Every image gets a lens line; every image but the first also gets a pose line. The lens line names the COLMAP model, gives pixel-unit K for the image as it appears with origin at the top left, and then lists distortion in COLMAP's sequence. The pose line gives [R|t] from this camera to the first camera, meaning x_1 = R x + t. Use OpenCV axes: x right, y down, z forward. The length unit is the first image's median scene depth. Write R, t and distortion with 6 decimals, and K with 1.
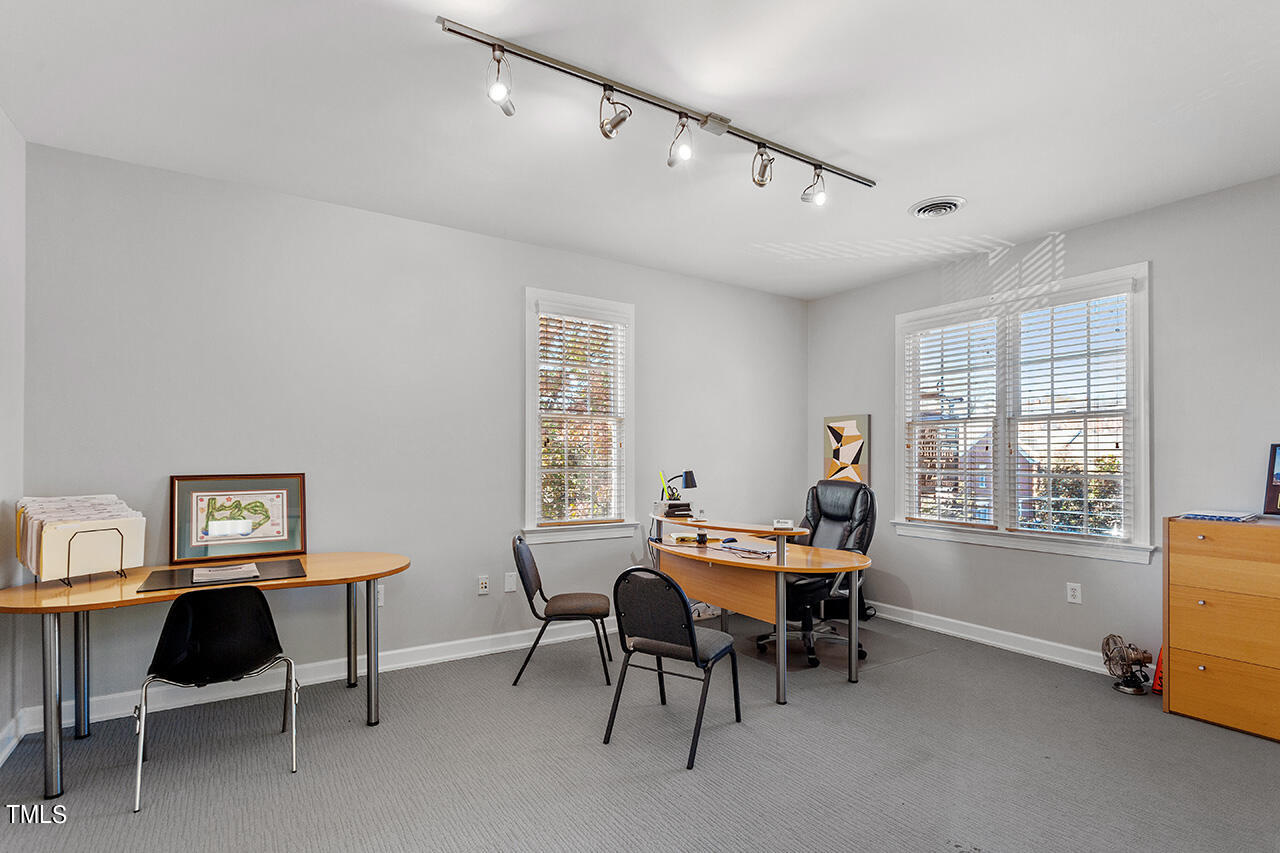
lens RADIAL K [[621.5, 0, 633.6], [0, 621.5, 467.7], [0, 0, 1]] dist [-0.000679, 0.000251]
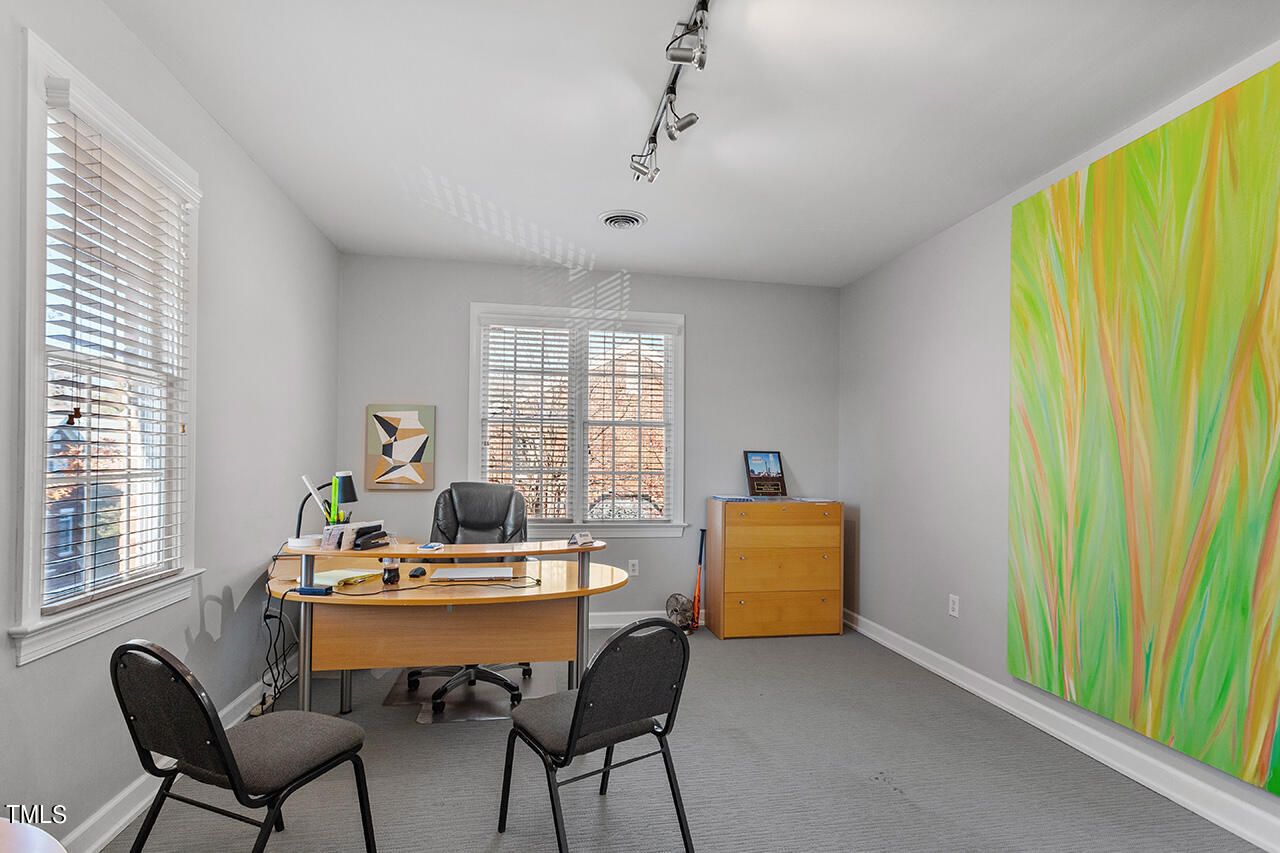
lens RADIAL K [[625.7, 0, 642.6], [0, 625.7, 458.0], [0, 0, 1]] dist [0.000931, 0.000118]
pose [[0.379231, 0.005291, 0.925287, -0.397486], [0.000517, 0.999982, -0.005929, -0.007849], [-0.925302, 0.002727, 0.379222, 0.472106]]
